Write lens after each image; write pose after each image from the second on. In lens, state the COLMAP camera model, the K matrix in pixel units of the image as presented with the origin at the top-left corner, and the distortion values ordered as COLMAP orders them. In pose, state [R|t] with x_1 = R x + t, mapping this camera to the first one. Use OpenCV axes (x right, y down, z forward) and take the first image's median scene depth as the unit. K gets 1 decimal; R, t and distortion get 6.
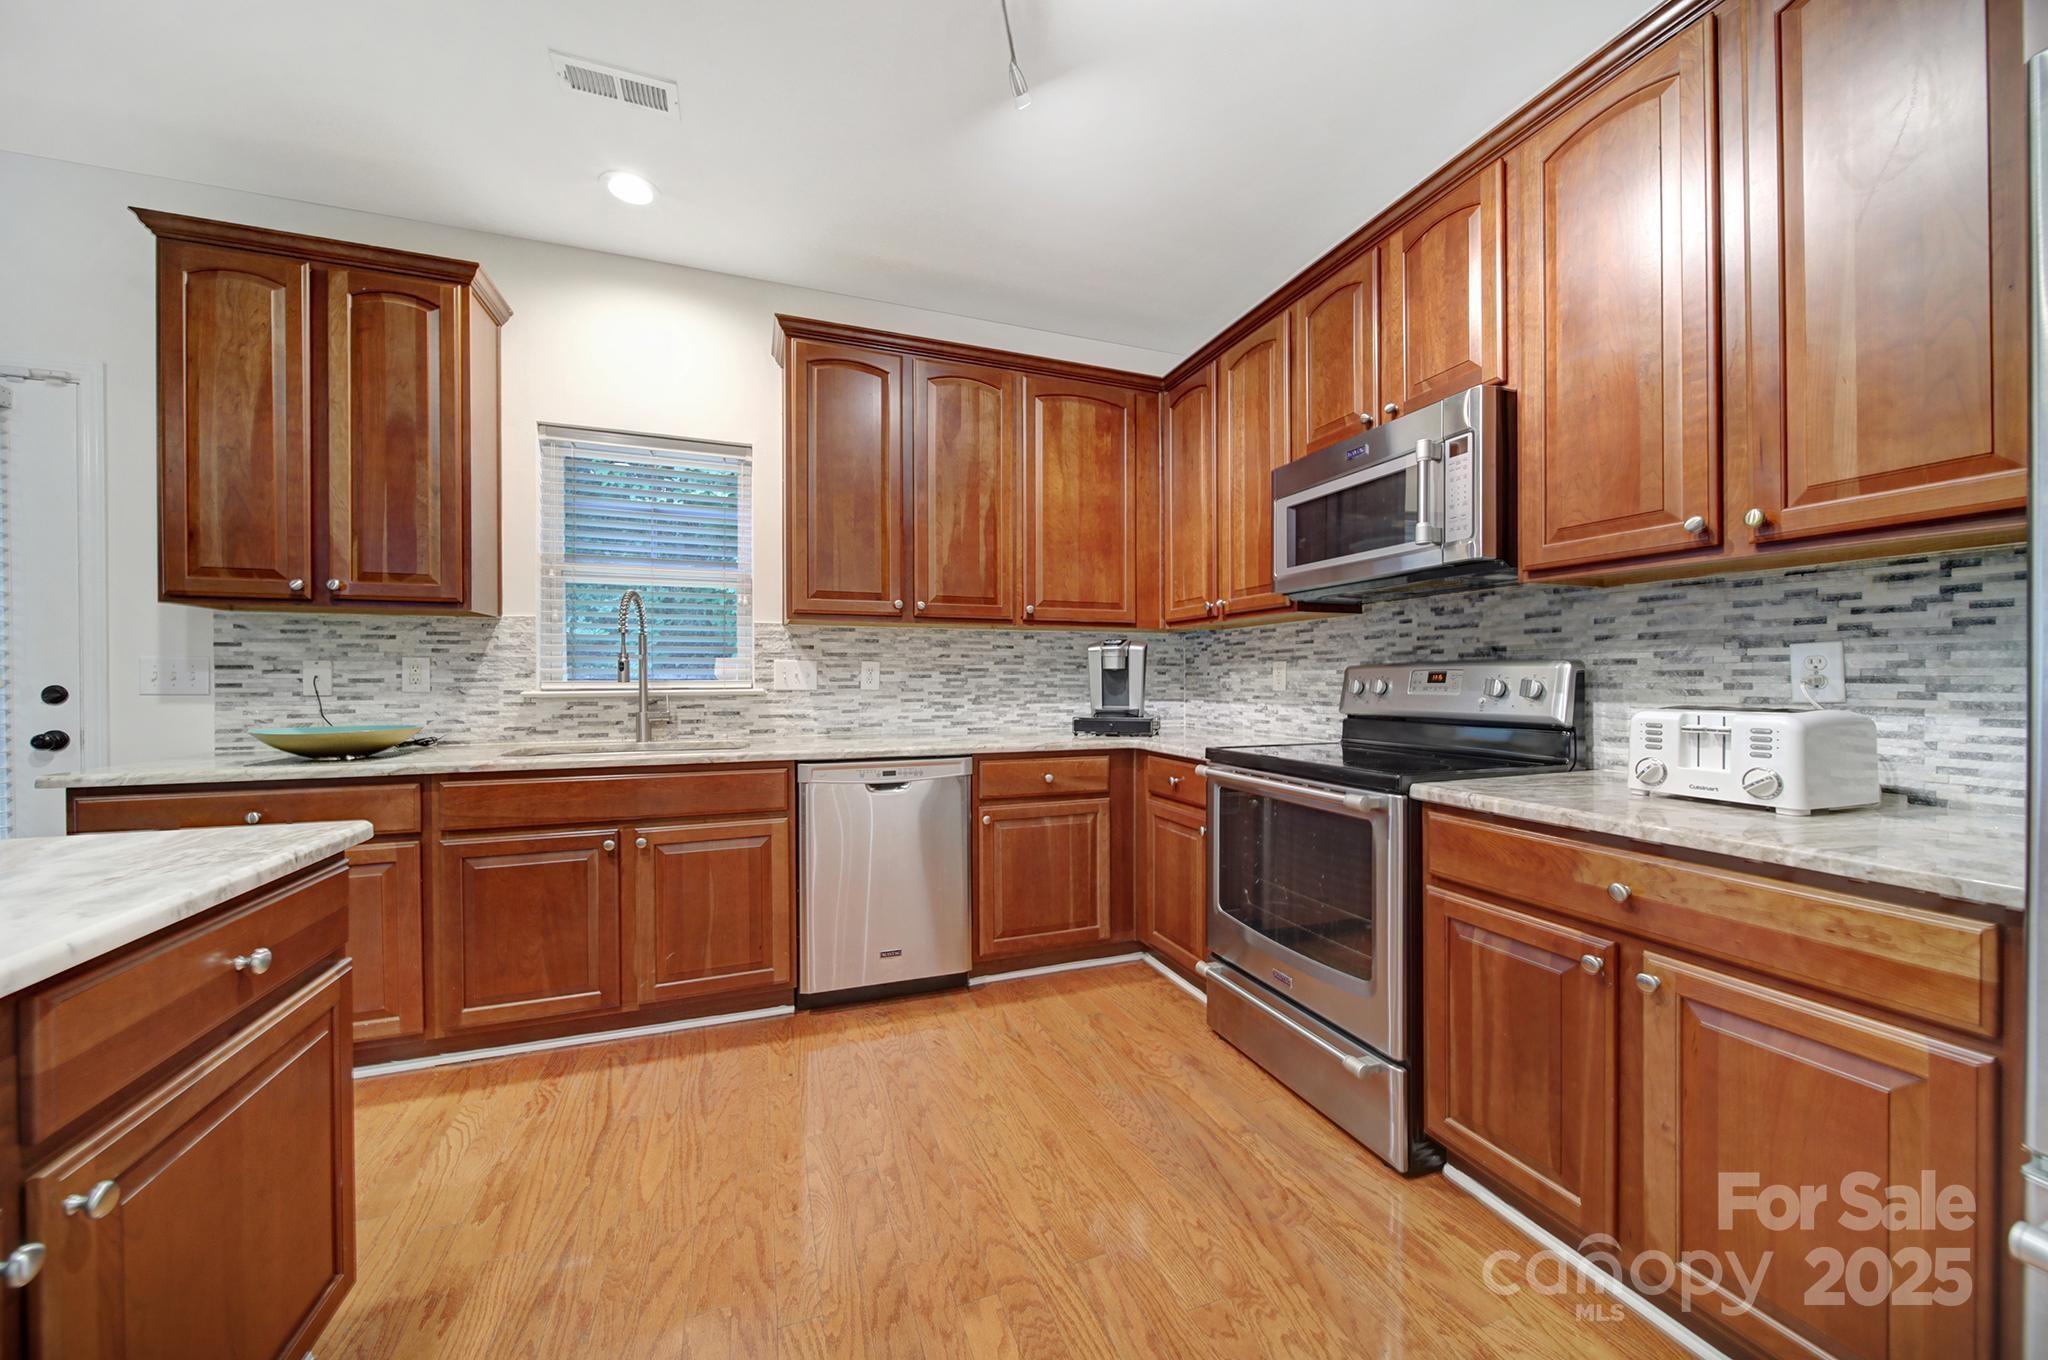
lens RADIAL K [[723.4, 0, 1024.0], [0, 723.4, 680.0], [0, 0, 1]] dist [-0.000991, -0.002496]
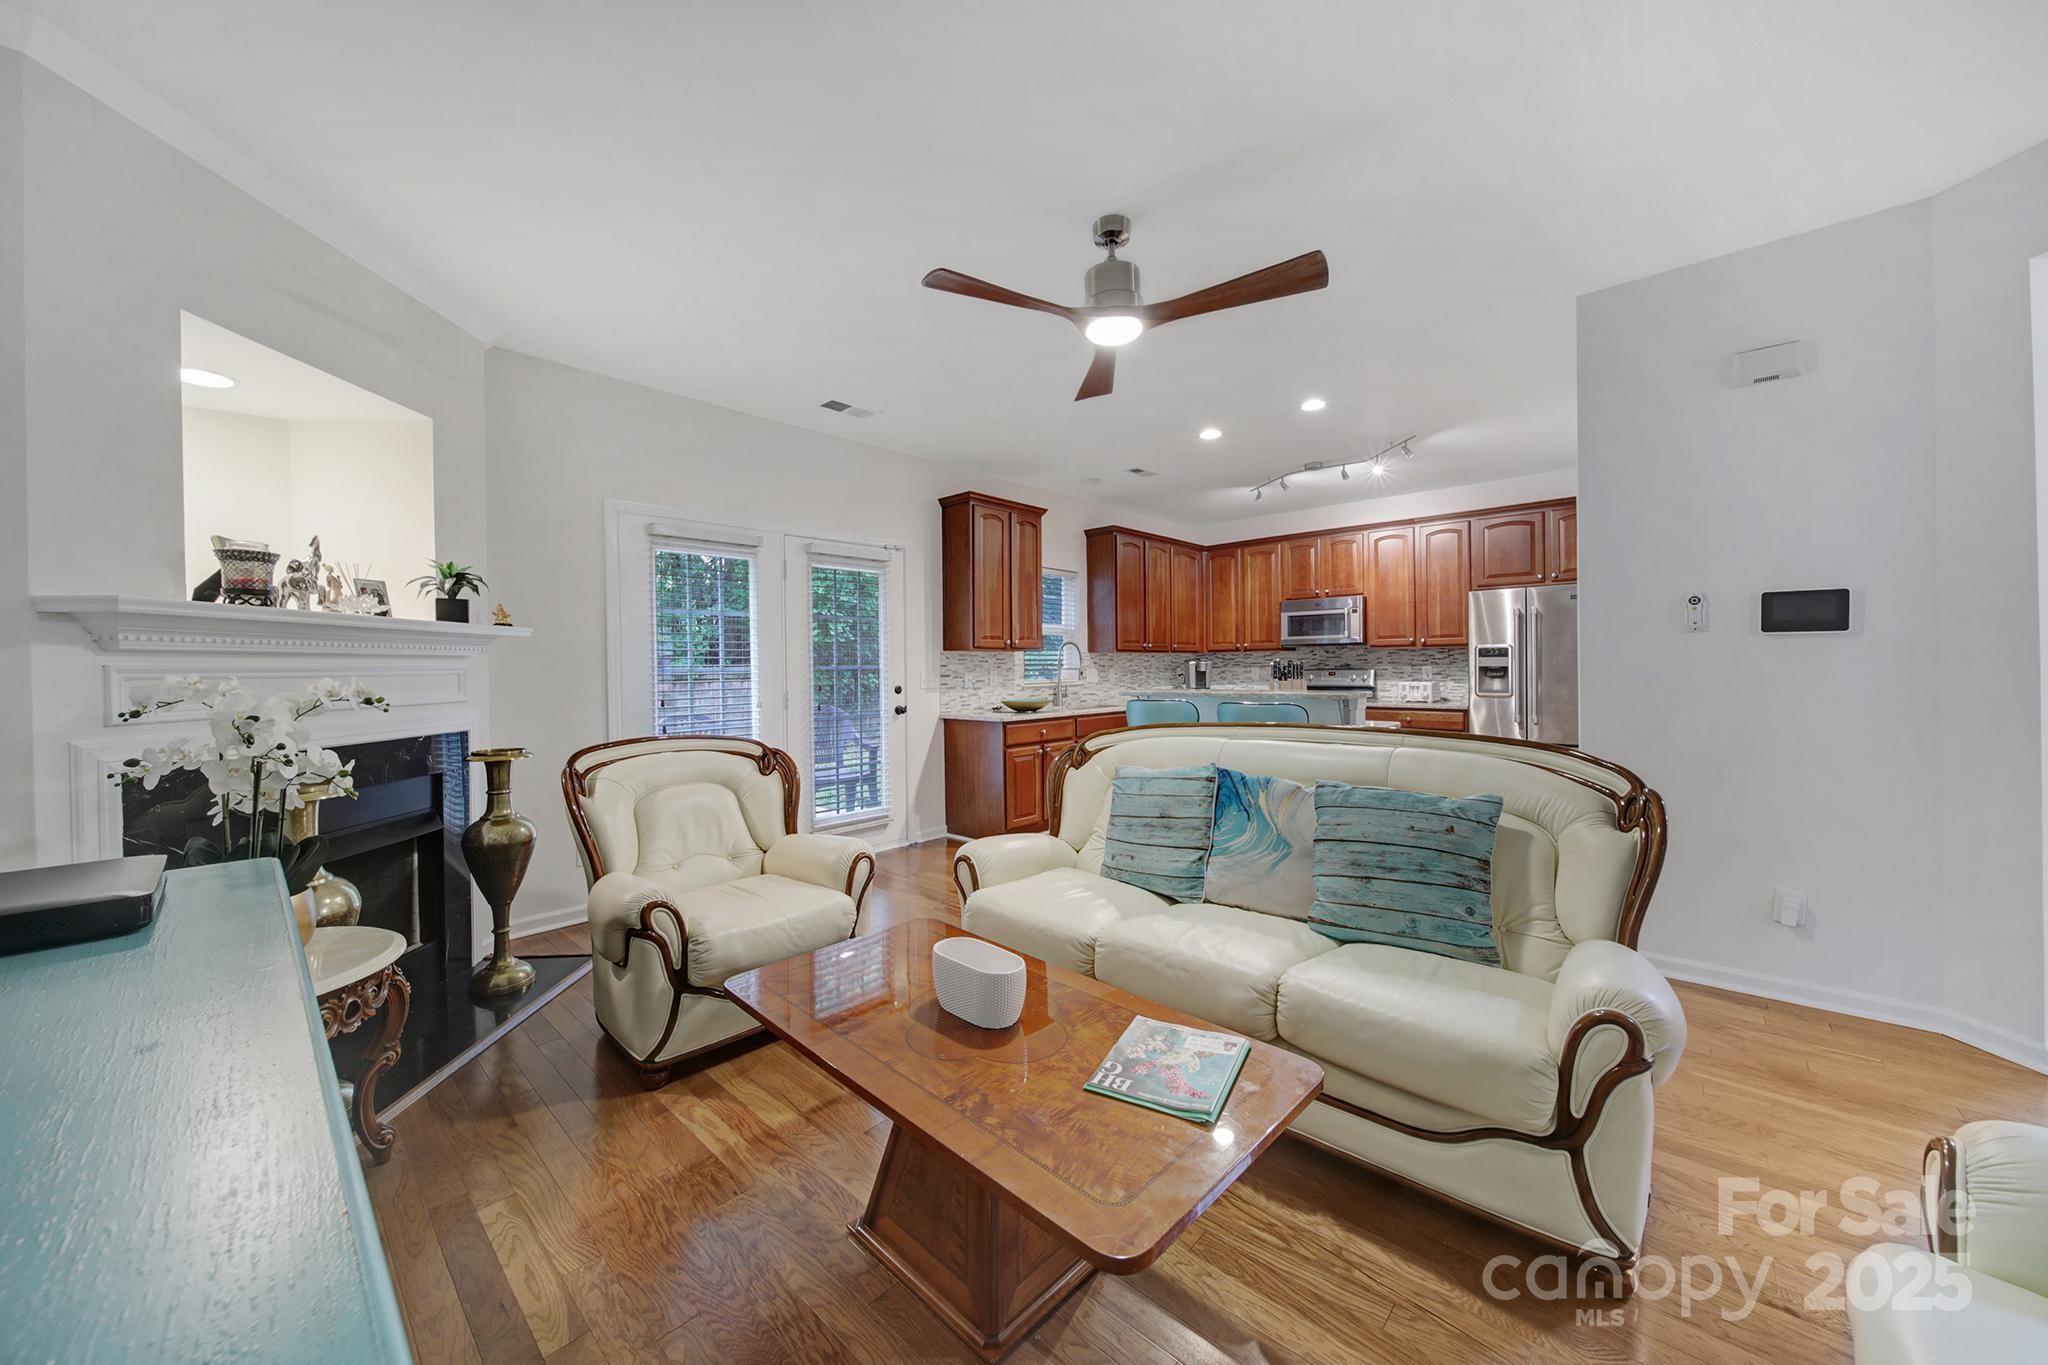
lens RADIAL K [[735.5, 0, 1024.6], [0, 735.5, 673.3], [0, 0, 1]] dist [0.000366, -0.000051]
pose [[0.891341, -0.013317, 0.453137, -1.878678], [0.011006, 0.999910, 0.007736, -0.041223], [-0.453199, -0.001908, 0.891407, -1.134799]]
